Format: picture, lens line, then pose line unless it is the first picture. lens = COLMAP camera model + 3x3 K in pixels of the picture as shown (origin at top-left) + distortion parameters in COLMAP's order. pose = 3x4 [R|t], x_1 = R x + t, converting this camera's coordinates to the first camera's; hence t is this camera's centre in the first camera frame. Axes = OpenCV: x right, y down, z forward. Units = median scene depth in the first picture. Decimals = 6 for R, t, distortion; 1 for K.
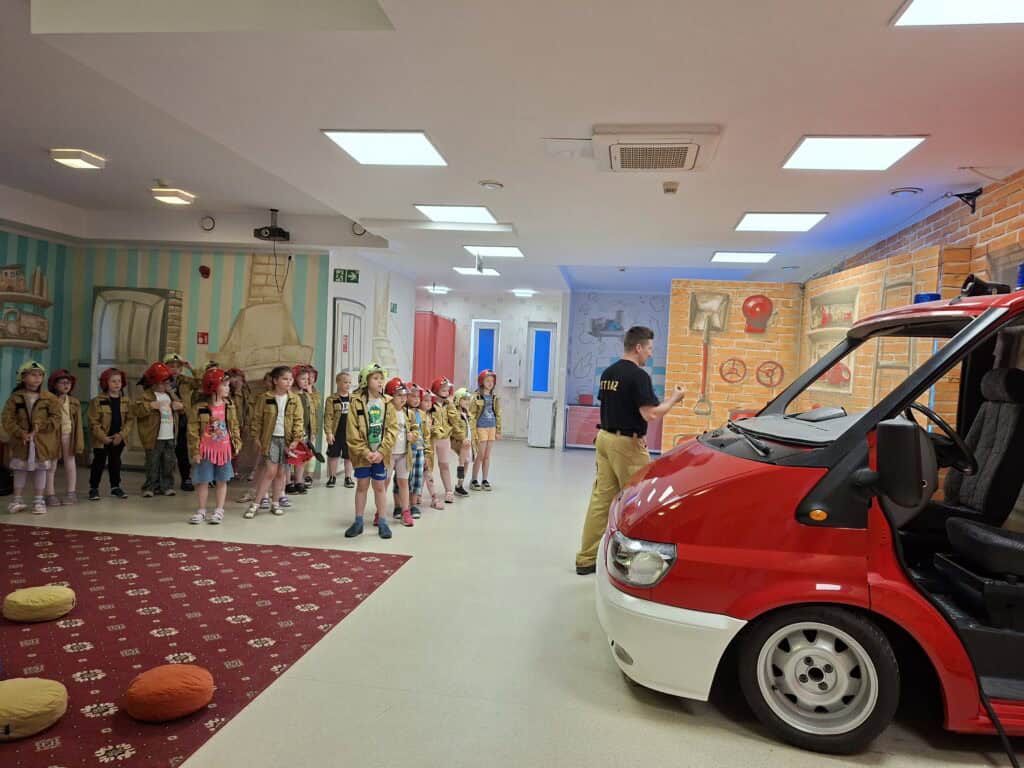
lens RADIAL K [[715.9, 0, 511.3], [0, 715.9, 391.6], [0, 0, 1]] dist [0.032226, -0.025248]
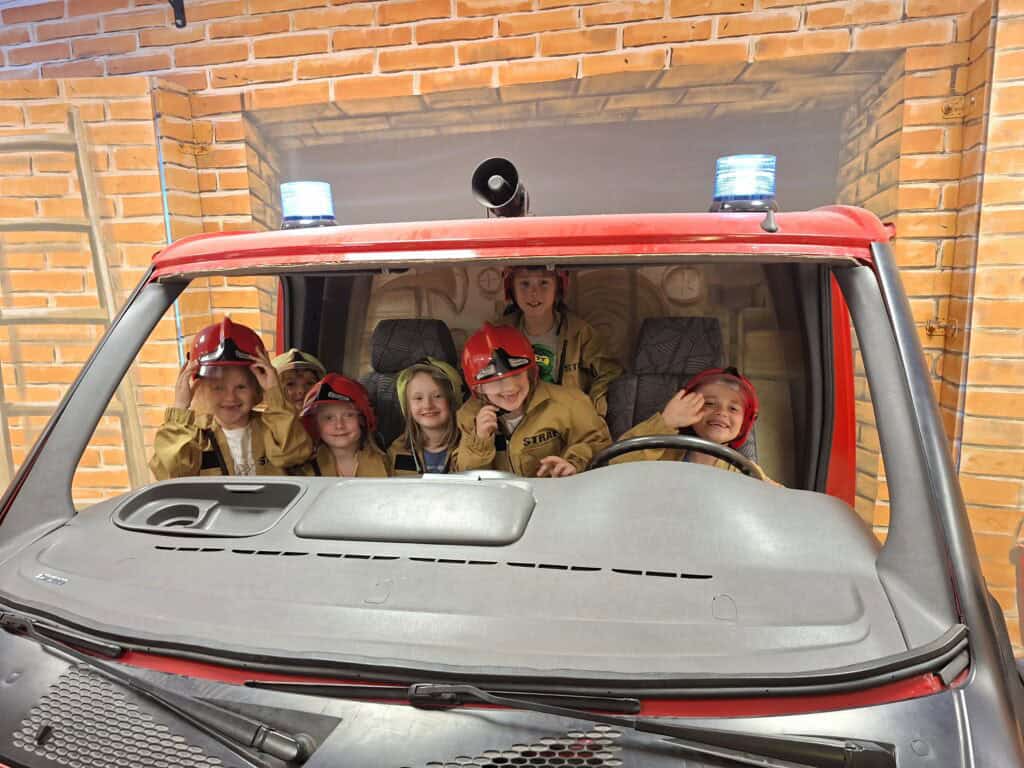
lens RADIAL K [[715.9, 0, 518.0], [0, 715.9, 392.7], [0, 0, 1]] dist [0.032226, -0.025248]
pose [[0.075286, -0.220312, 0.972520, 0.066708], [0.062868, 0.974396, 0.215870, -0.076226], [-0.995178, 0.044888, 0.087209, 0.677696]]
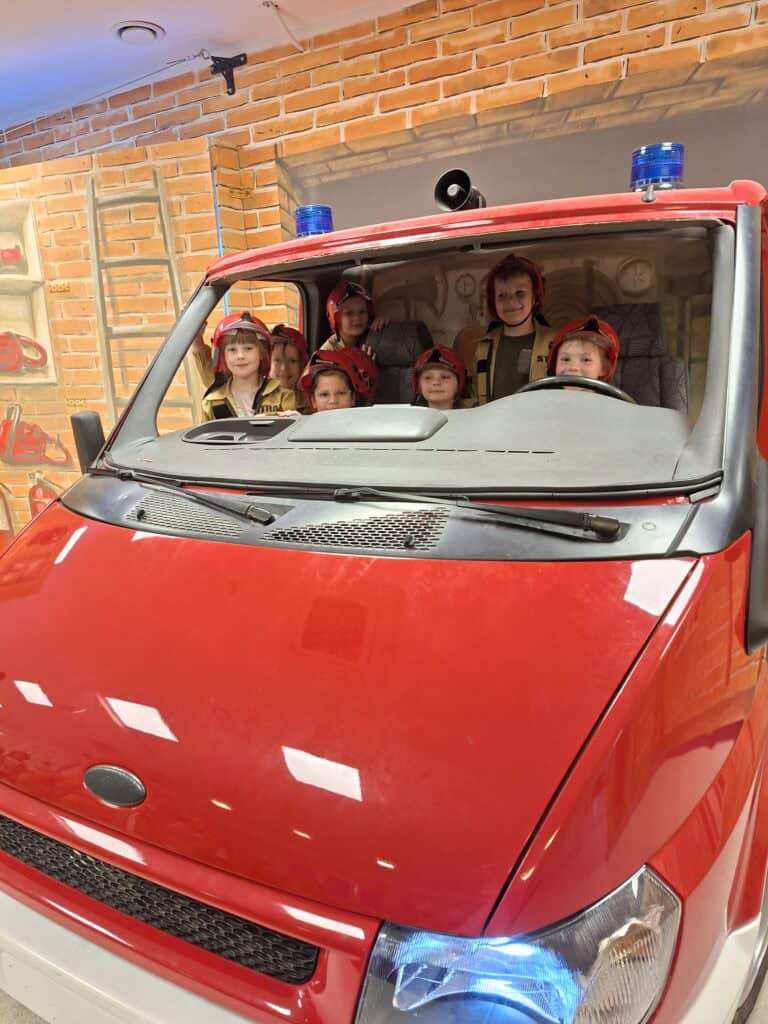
lens RADIAL K [[715.9, 0, 365.7], [0, 715.9, 510.2], [0, 0, 1]] dist [0.032226, -0.025248]
pose [[0.344146, -0.284472, 0.894784, -0.041864], [0.104047, 0.958682, 0.264769, -0.034071], [-0.933133, 0.001980, 0.359525, 0.602972]]
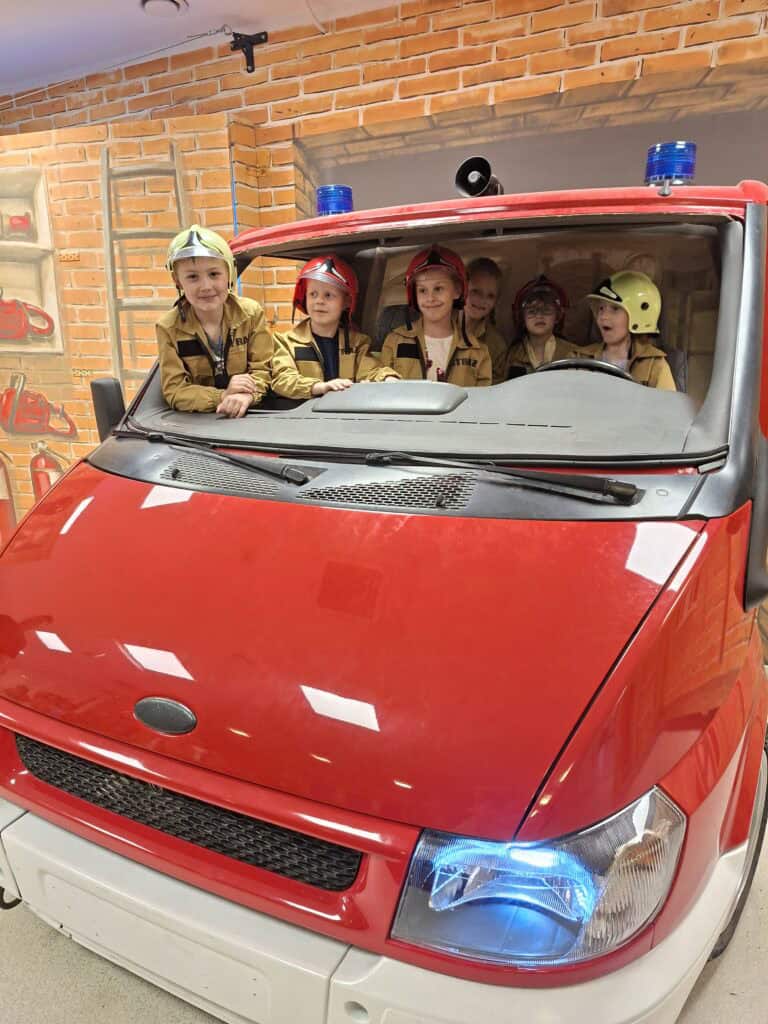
lens RADIAL K [[715.9, 0, 378.1], [0, 715.9, 517.4], [0, 0, 1]] dist [0.032226, -0.025248]
pose [[0.313328, -0.291869, 0.903680, -0.070260], [0.061286, 0.955829, 0.287463, -0.028080], [-0.947665, -0.034688, 0.317375, 0.616726]]
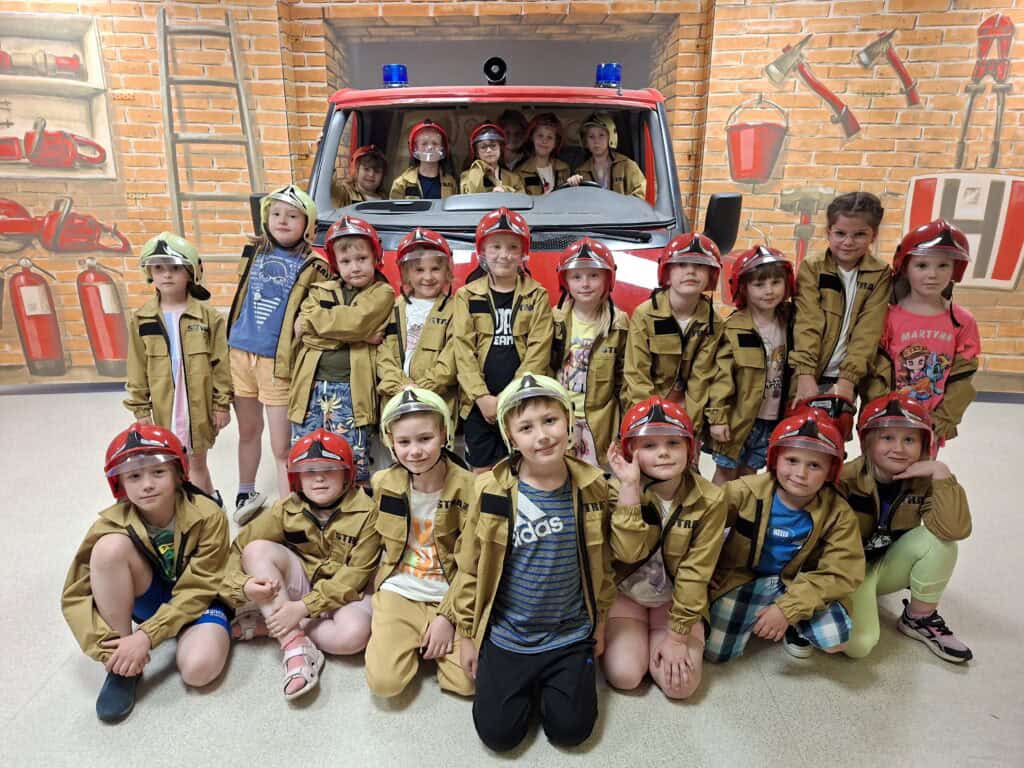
lens RADIAL K [[715.9, 0, 508.1], [0, 715.9, 382.8], [0, 0, 1]] dist [0.032226, -0.025248]
pose [[-0.128754, -0.333932, 0.933762, -0.401831], [0.026679, 0.940092, 0.339874, -0.048281], [-0.991318, 0.068672, -0.112132, 0.815730]]
